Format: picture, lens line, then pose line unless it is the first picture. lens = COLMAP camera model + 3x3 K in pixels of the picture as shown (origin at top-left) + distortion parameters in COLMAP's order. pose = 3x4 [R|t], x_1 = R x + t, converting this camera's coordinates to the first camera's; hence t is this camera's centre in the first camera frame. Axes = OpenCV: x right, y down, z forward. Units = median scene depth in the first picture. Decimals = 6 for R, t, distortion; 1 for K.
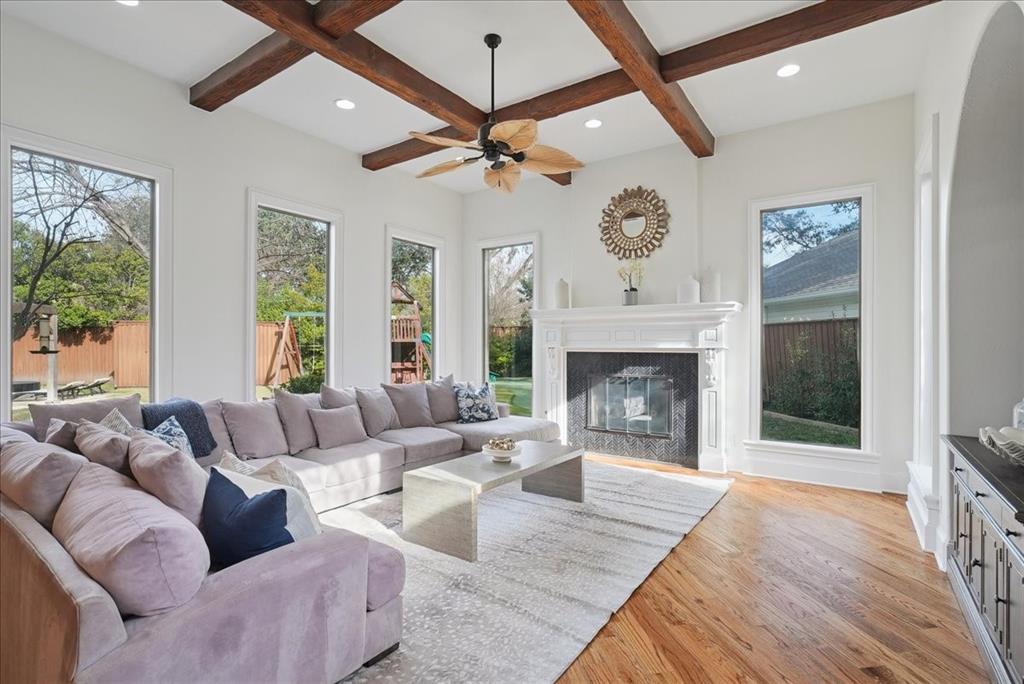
lens RADIAL K [[493.0, 0, 510.1], [0, 493.0, 344.5], [0, 0, 1]] dist [-0.015256, -0.000232]
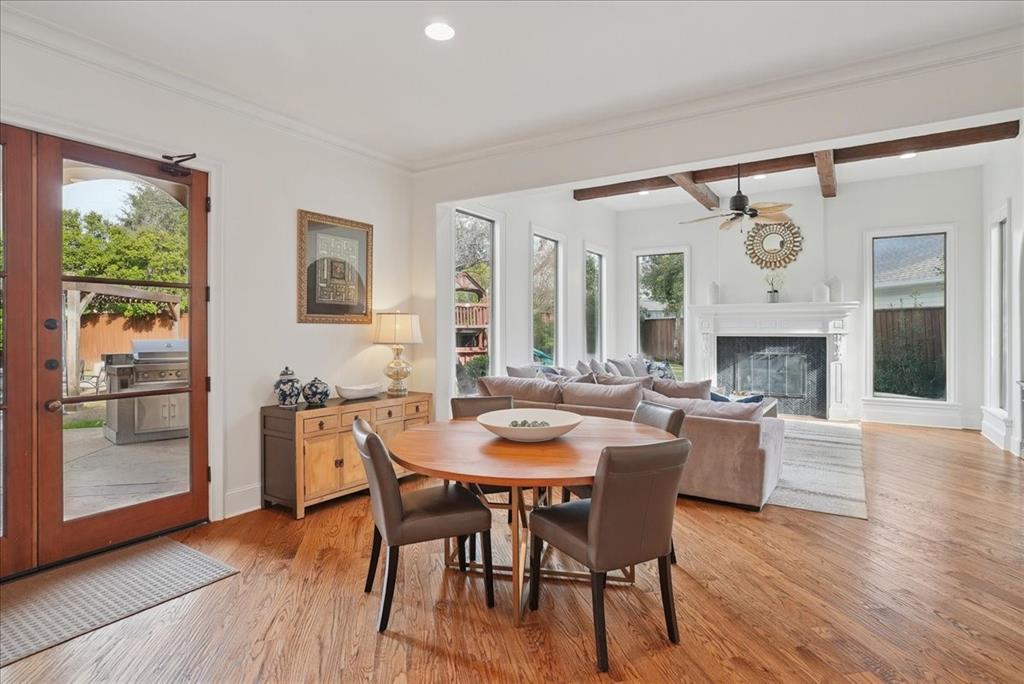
lens RADIAL K [[522.1, 0, 514.6], [0, 522.1, 332.9], [0, 0, 1]] dist [-0.005281, 0.000014]
pose [[0.999258, -0.001620, 0.038477, -0.539894], [0.001365, 0.999977, 0.006651, -0.004831], [-0.038487, -0.006594, 0.999237, -0.438900]]
